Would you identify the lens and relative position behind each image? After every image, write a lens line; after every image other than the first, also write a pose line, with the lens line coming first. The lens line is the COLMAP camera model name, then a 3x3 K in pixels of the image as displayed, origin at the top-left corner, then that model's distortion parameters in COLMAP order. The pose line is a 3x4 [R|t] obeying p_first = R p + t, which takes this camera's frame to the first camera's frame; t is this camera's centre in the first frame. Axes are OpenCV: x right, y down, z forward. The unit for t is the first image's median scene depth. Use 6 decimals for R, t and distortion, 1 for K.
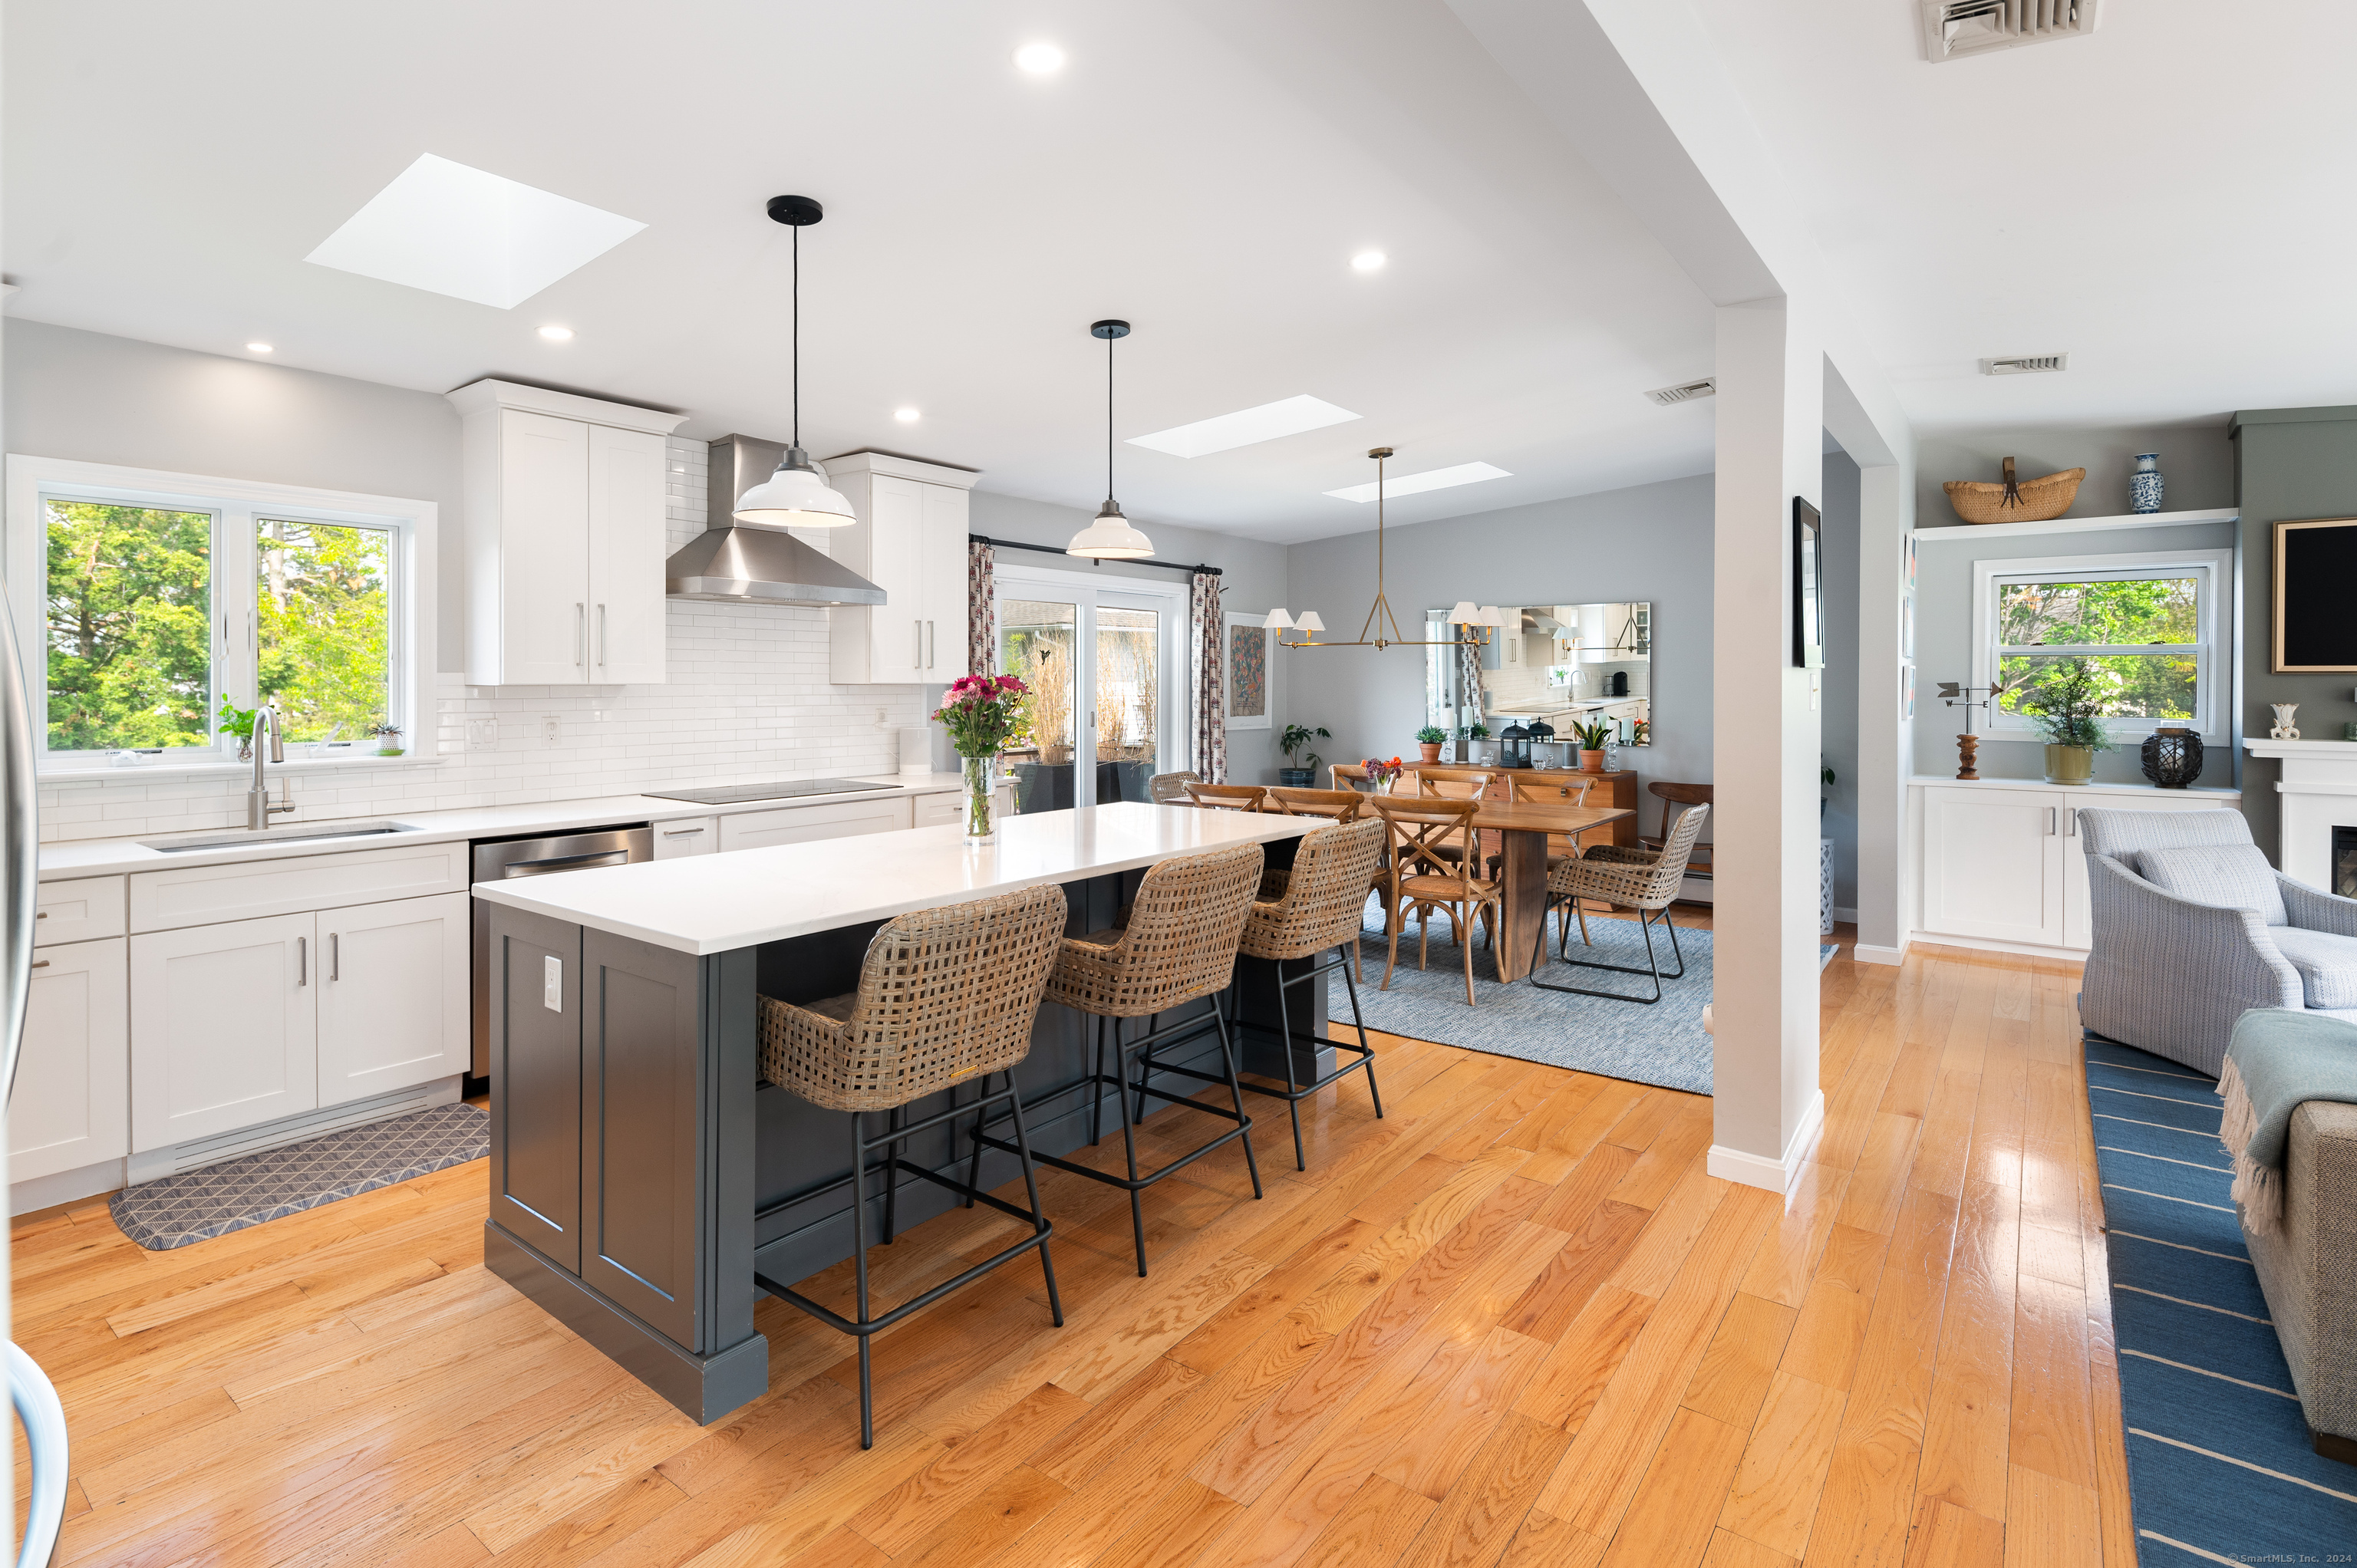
lens RADIAL K [[1148.7, 0, 1173.1], [0, 1148.7, 687.6], [0, 0, 1]] dist [0.004304, -0.003404]
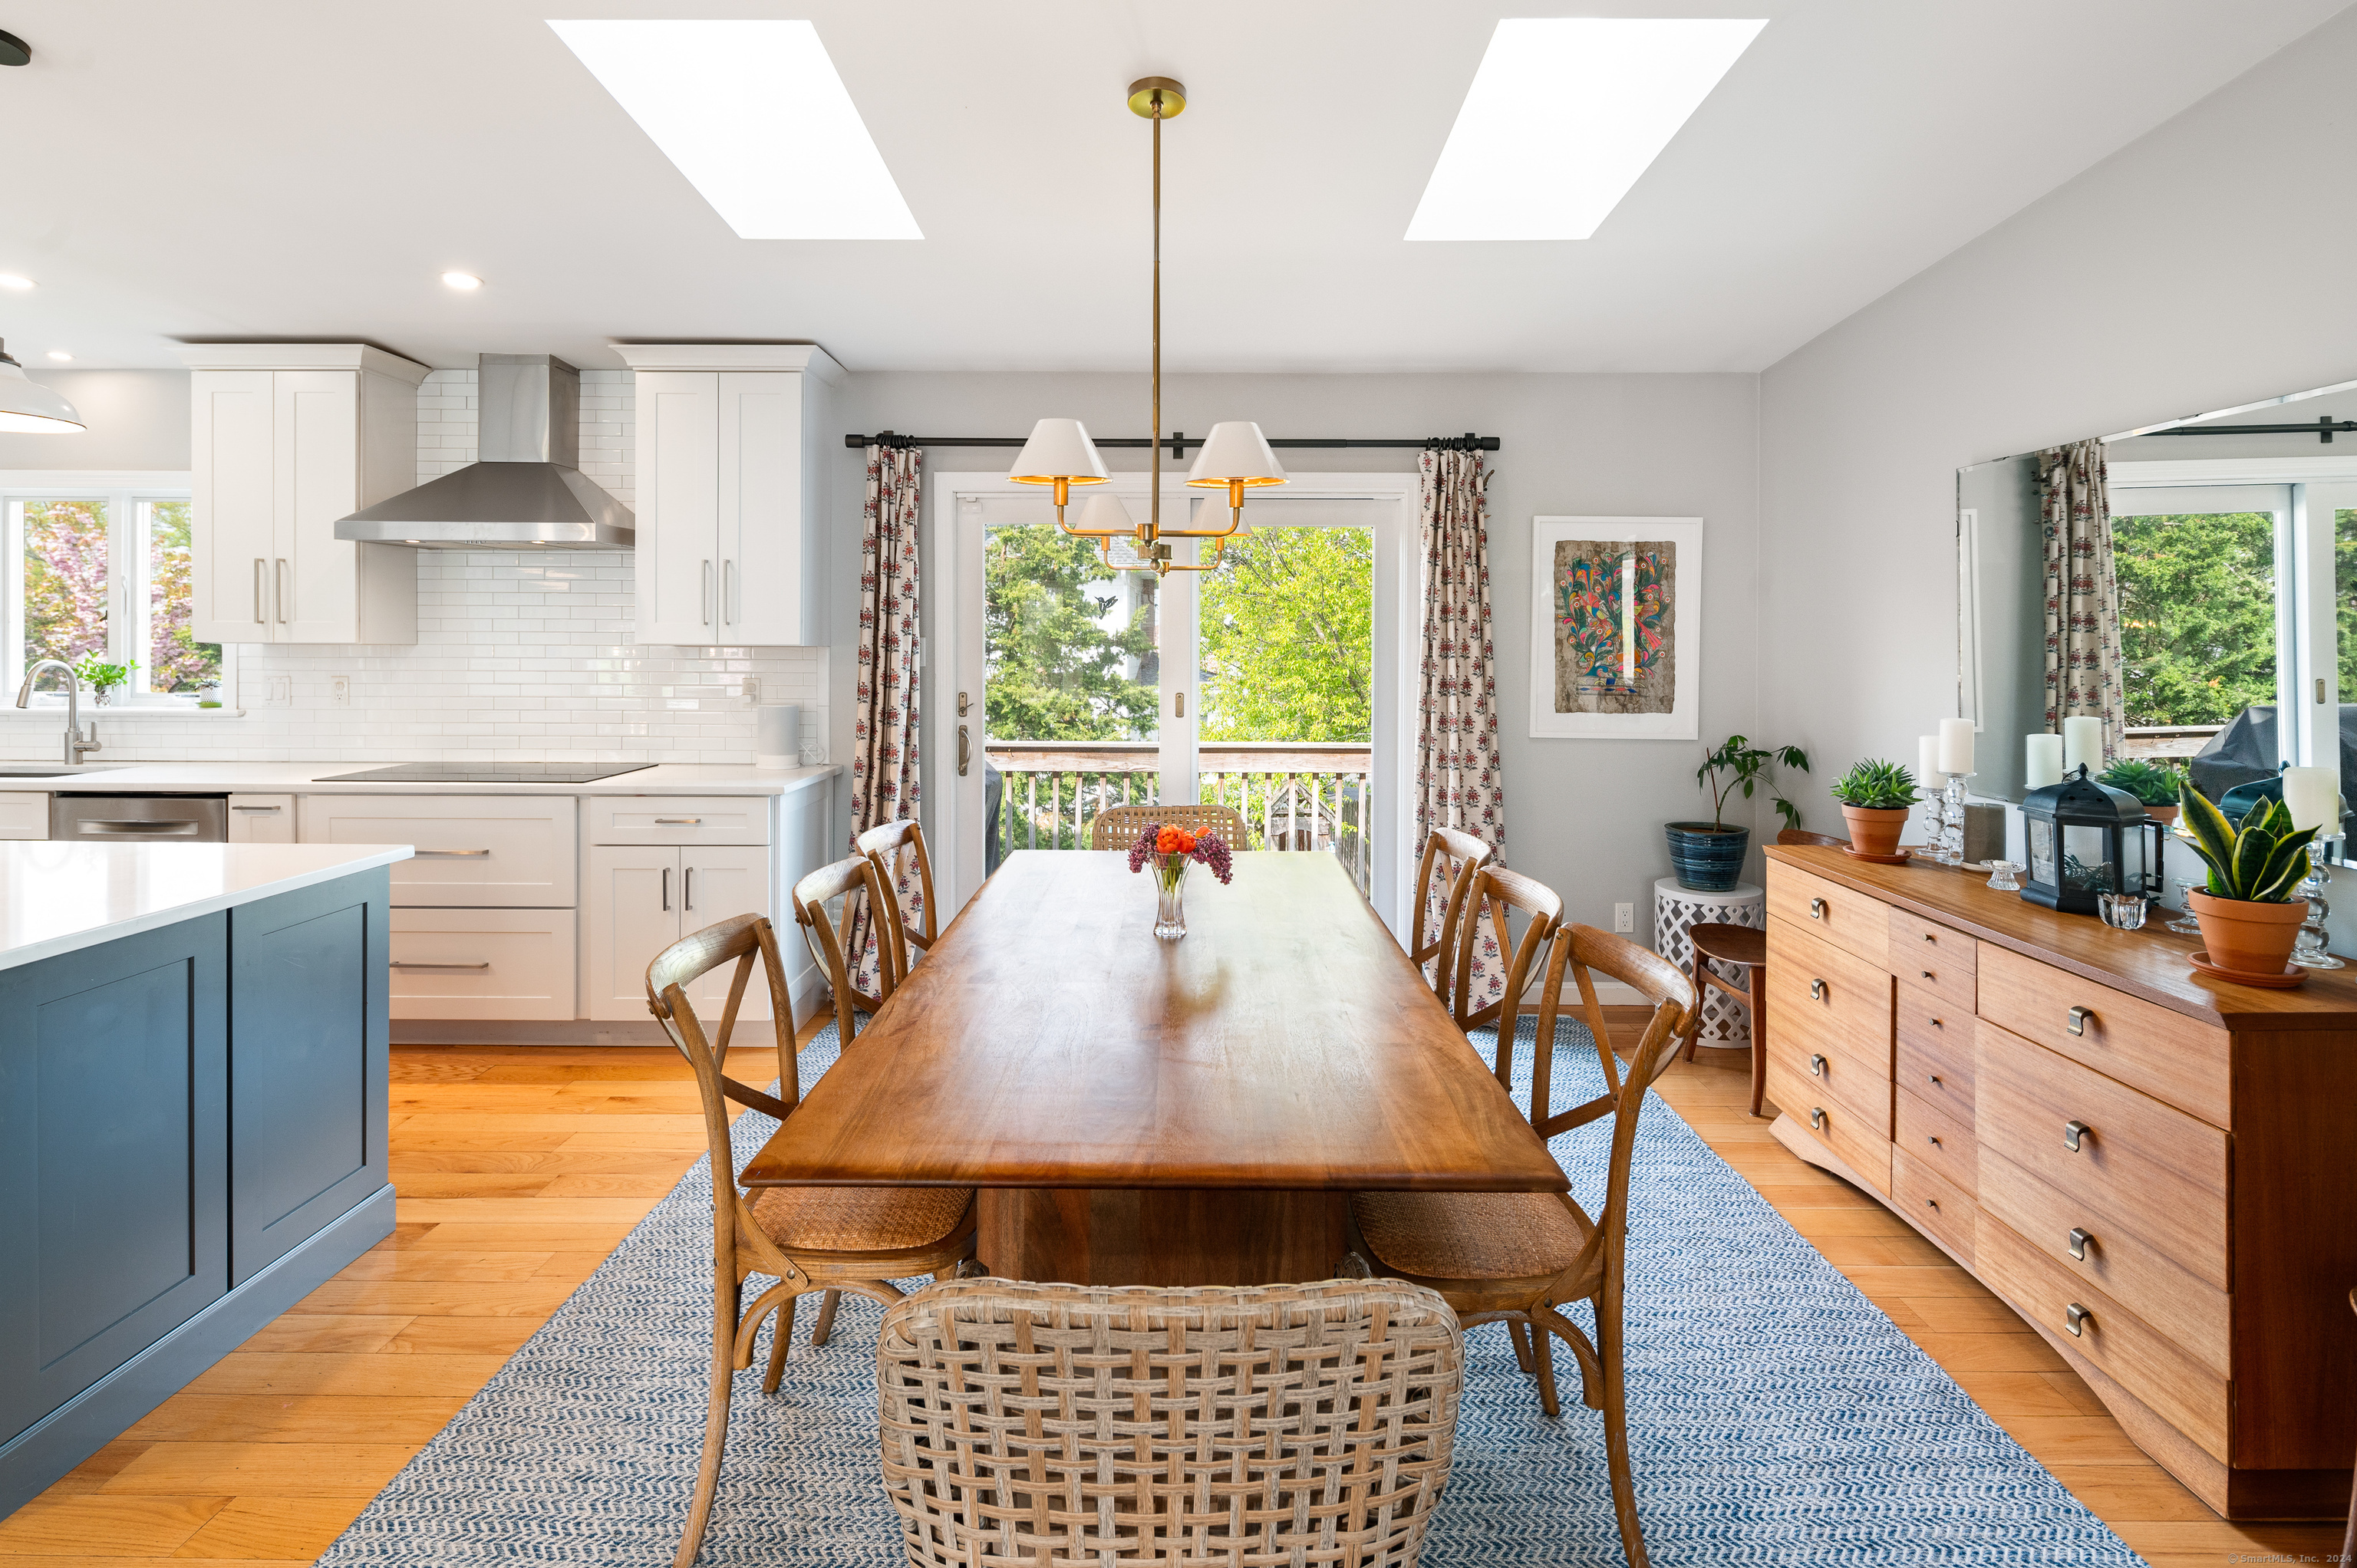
lens RADIAL K [[1148.7, 0, 1191.3], [0, 1148.7, 648.3], [0, 0, 1]] dist [0.004304, -0.003404]
pose [[0.601073, 0.004928, -0.799179, 0.885393], [-0.009532, 0.999954, -0.001002, -0.005825], [0.799137, 0.008220, 0.601093, 1.280142]]
